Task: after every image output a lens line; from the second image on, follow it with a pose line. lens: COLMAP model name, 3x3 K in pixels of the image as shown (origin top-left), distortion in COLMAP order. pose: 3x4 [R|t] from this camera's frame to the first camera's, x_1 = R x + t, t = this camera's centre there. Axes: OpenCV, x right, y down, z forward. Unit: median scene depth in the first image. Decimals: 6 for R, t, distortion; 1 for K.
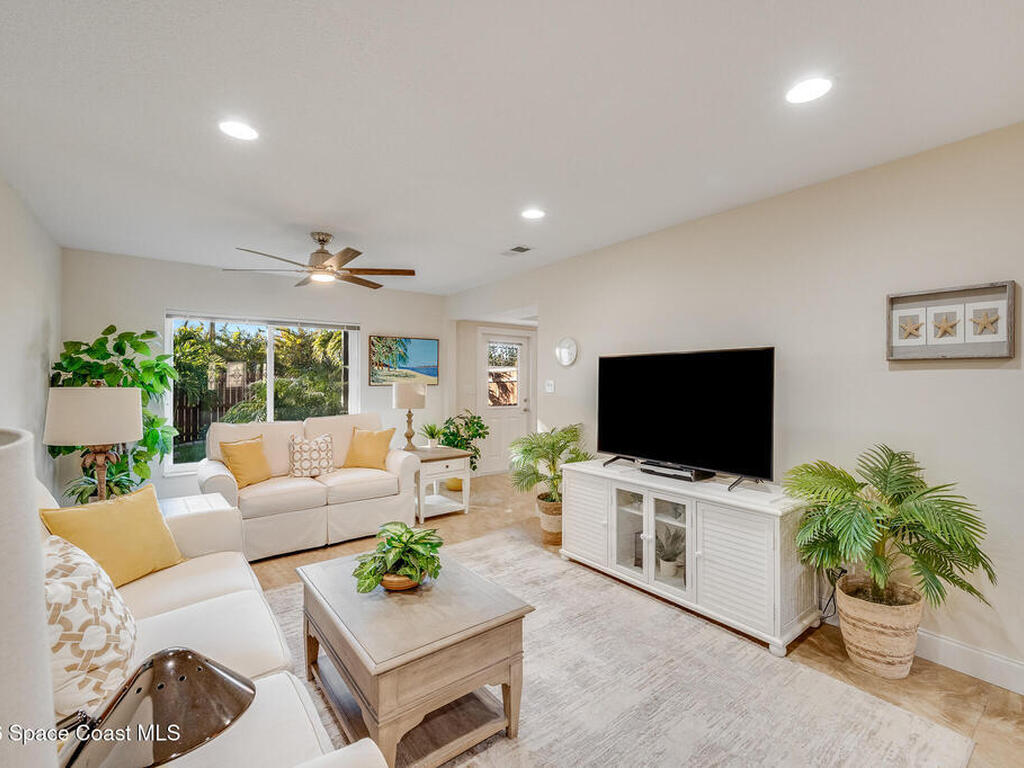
lens RADIAL K [[462.0, 0, 515.5], [0, 462.0, 380.9], [0, 0, 1]] dist [0.002957, -0.000294]
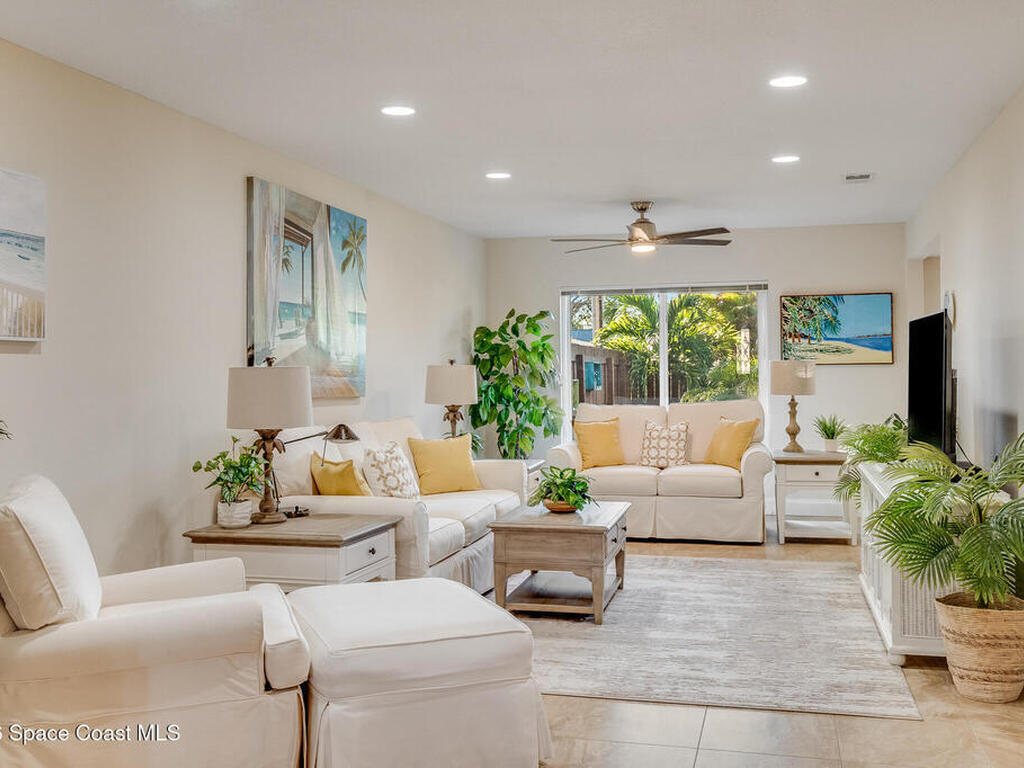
lens RADIAL K [[1033.1, 0, 513.7], [0, 1033.1, 376.0], [0, 0, 1]] dist [-0.008681, 0.000000]
pose [[0.617107, 0.002139, -0.786876, 0.734110], [0.008898, 0.999913, 0.009697, 0.008227], [0.786829, -0.012985, 0.617035, -0.341599]]
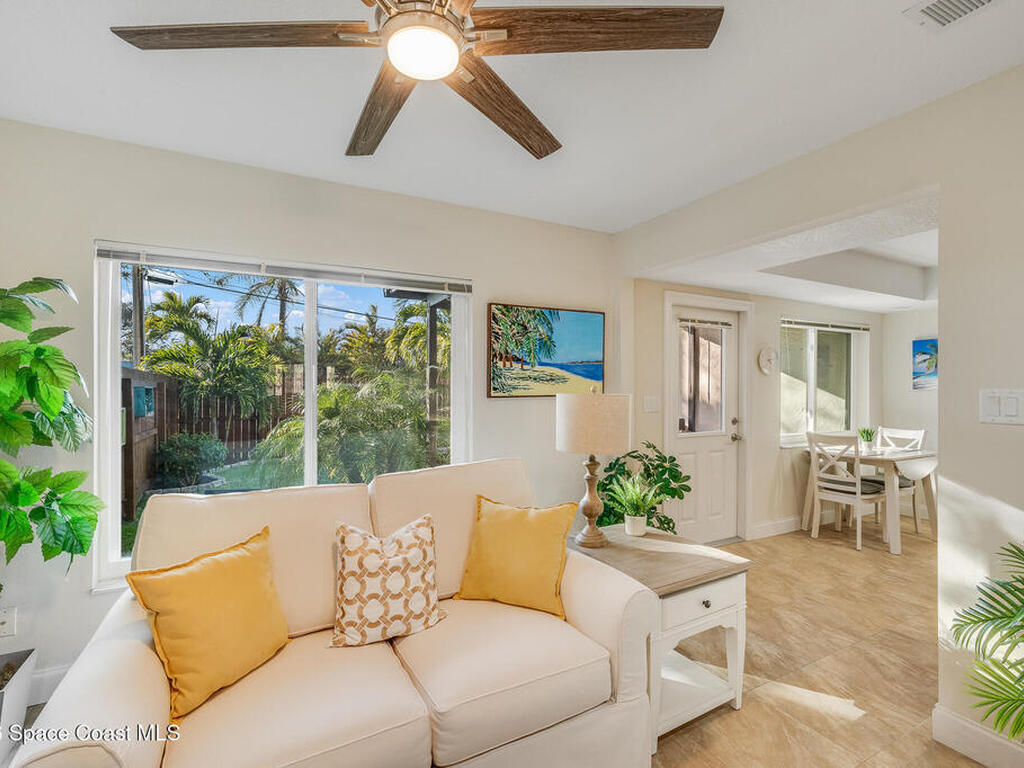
lens RADIAL K [[484.3, 0, 512.7], [0, 484.3, 383.6], [0, 0, 1]] dist [-0.003838, -0.000118]
pose [[0.988072, -0.000491, -0.153990, -0.215144], [-0.000231, 0.999989, -0.004671, -0.003131], [0.153990, 0.004651, 0.988061, 0.481528]]
